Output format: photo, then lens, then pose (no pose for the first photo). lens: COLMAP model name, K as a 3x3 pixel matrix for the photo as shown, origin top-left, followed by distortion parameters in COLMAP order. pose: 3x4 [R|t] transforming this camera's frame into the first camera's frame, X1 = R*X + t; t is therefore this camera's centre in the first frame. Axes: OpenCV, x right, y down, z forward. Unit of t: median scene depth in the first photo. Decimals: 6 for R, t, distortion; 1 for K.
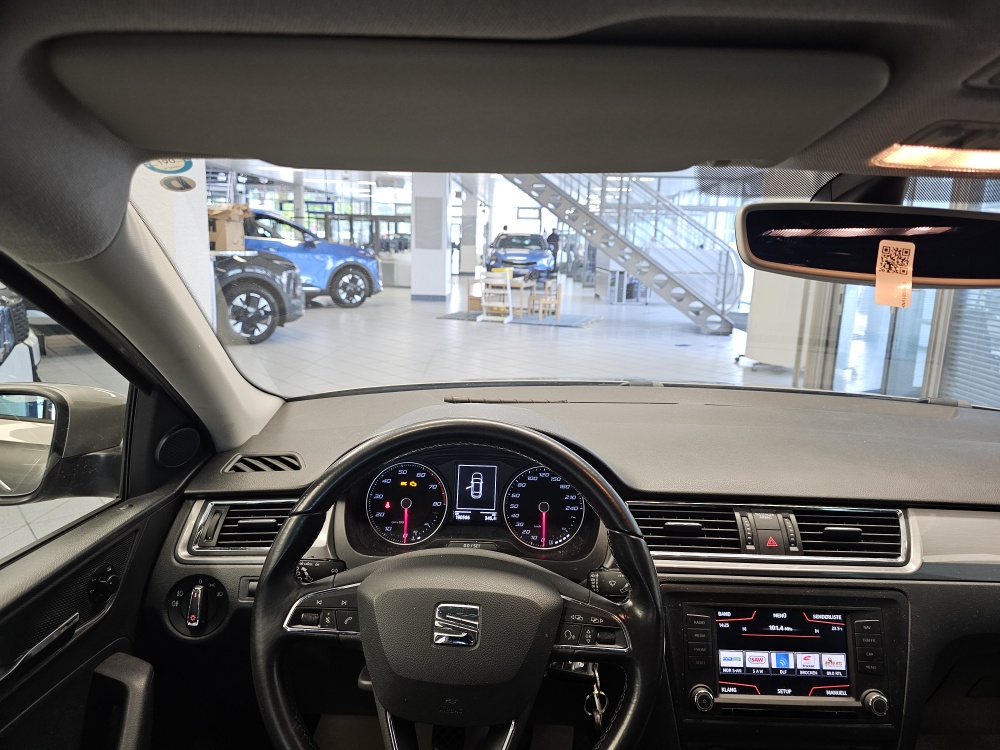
lens RADIAL K [[676.2, 0, 504.9], [0, 676.2, 365.1], [0, 0, 1]] dist [0.060535, -0.072302]
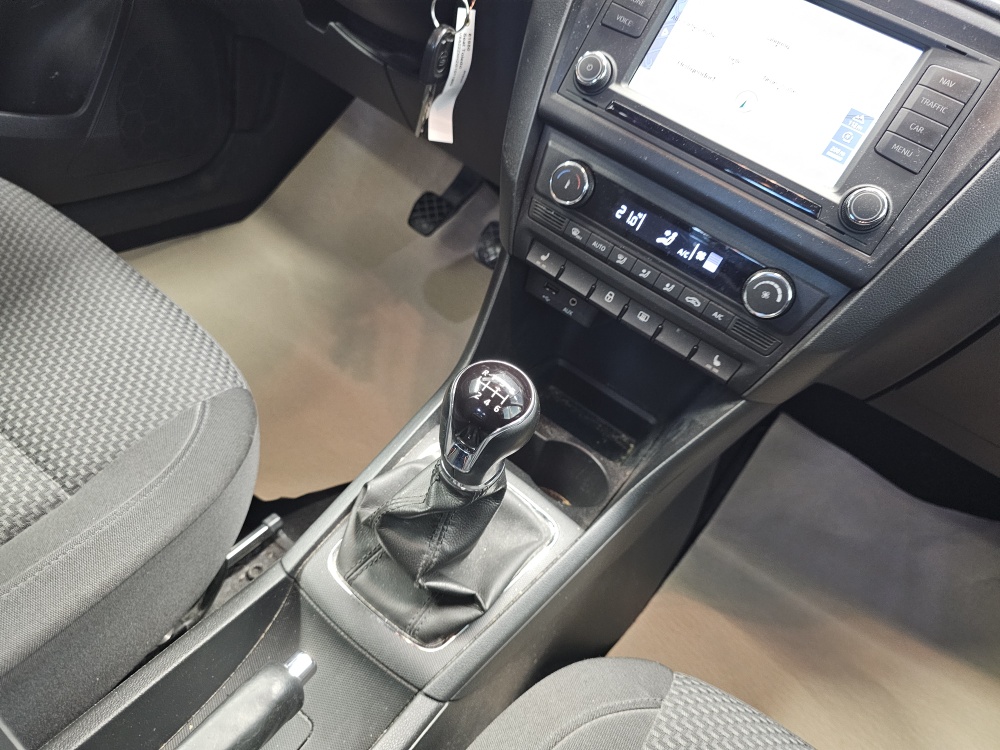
lens RADIAL K [[682.4, 0, 497.9], [0, 682.4, 368.4], [0, 0, 1]] dist [0.042368, -0.057451]
pose [[0.801779, 0.518660, -0.296887, 0.450470], [-0.372553, 0.822223, 0.430295, 0.397389], [0.467284, -0.234395, 0.852469, 0.321118]]
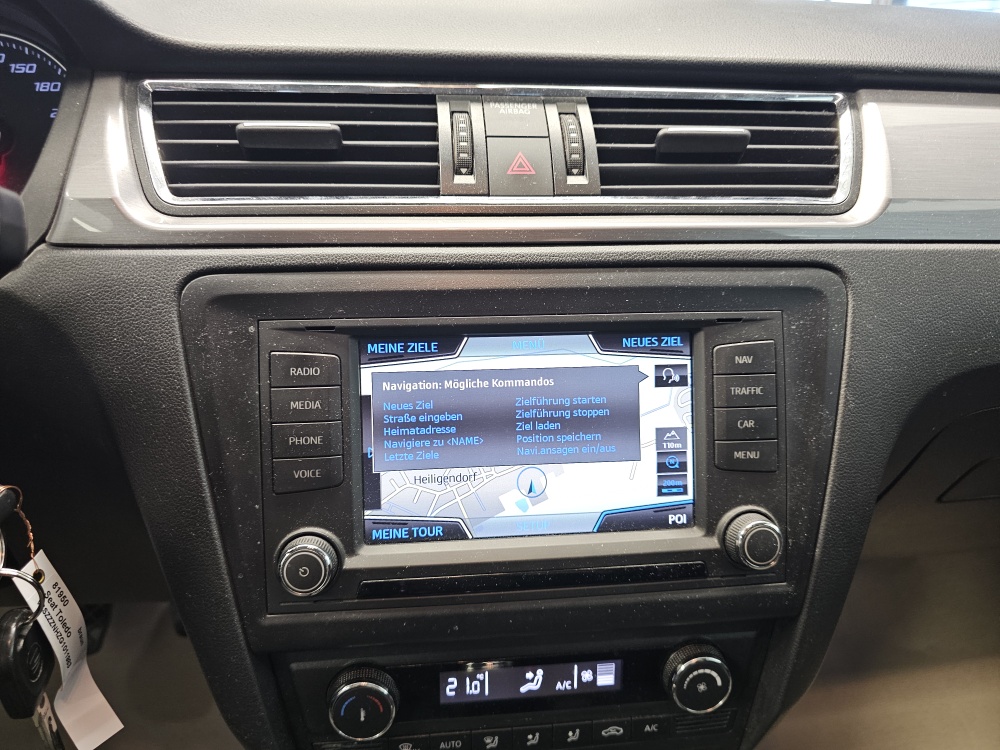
lens RADIAL K [[699.4, 0, 482.8], [0, 699.4, 359.9], [0, 0, 1]] dist [-0.008517, -0.004996]
pose [[0.994385, -0.051362, 0.092521, 0.297031], [0.027471, 0.969630, 0.243029, 0.243523], [-0.102194, -0.239123, 0.965597, 0.544761]]
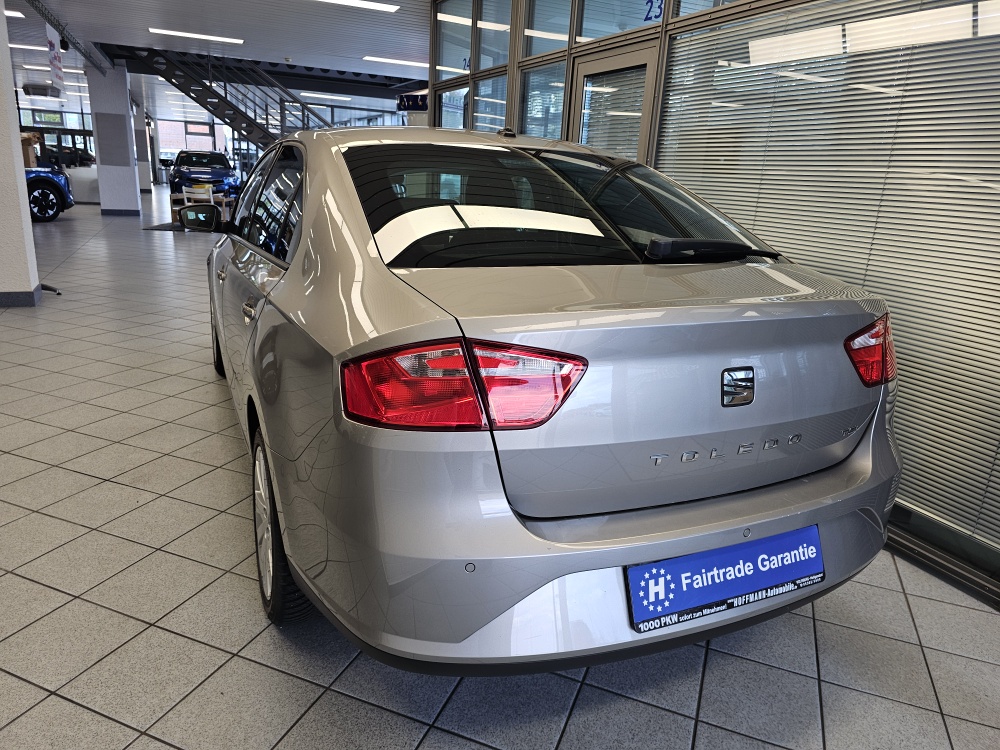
lens RADIAL K [[661.0, 0, 513.0], [0, 661.0, 371.8], [0, 0, 1]] dist [0.052943, -0.057972]
pose [[0.892084, -0.107739, 0.438837, -0.817340], [0.052428, 0.989279, 0.136299, 0.551470], [-0.448817, -0.098583, 0.888169, -3.425595]]
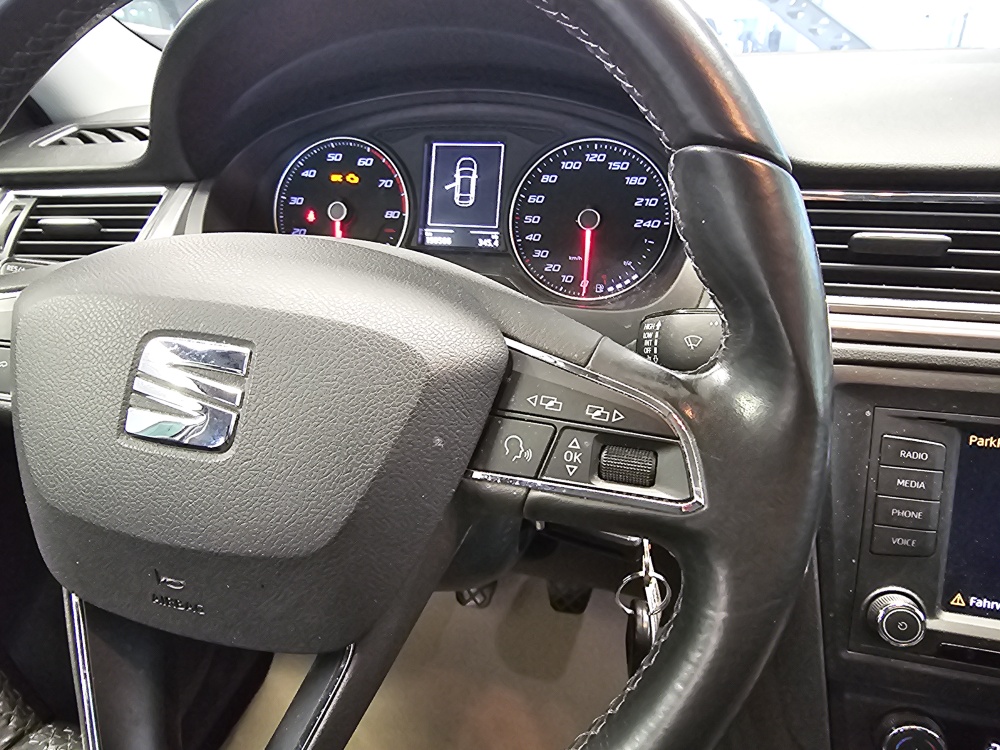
lens RADIAL K [[684.5, 0, 463.3], [0, 684.5, 374.1], [0, 0, 1]] dist [0.004790, 0.000792]
pose [[0.964013, 0.061199, -0.258714, 0.105492], [0.008714, 0.965347, 0.260823, 0.184851], [0.265711, -0.253691, 0.930074, 0.467613]]
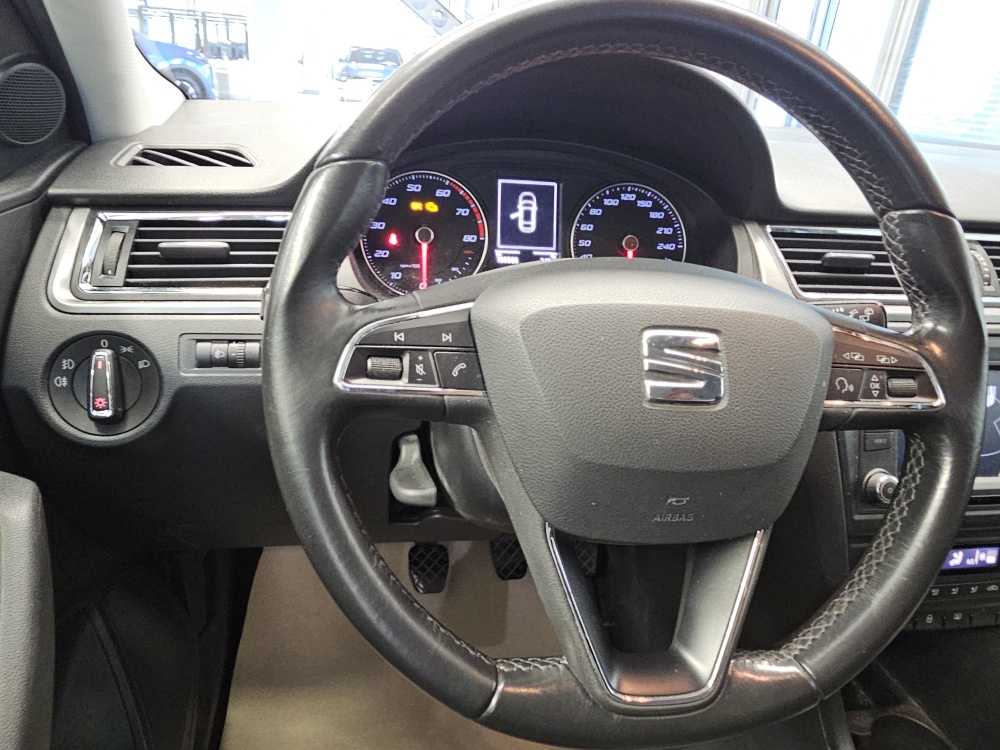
lens RADIAL K [[685.4, 0, 476.0], [0, 685.4, 371.7], [0, 0, 1]] dist [0.001623, 0.003796]
pose [[0.985073, -0.024969, 0.170316, -0.207915], [-0.015998, 0.971862, 0.235007, 0.174137], [-0.171392, -0.234224, 0.956956, 0.346255]]
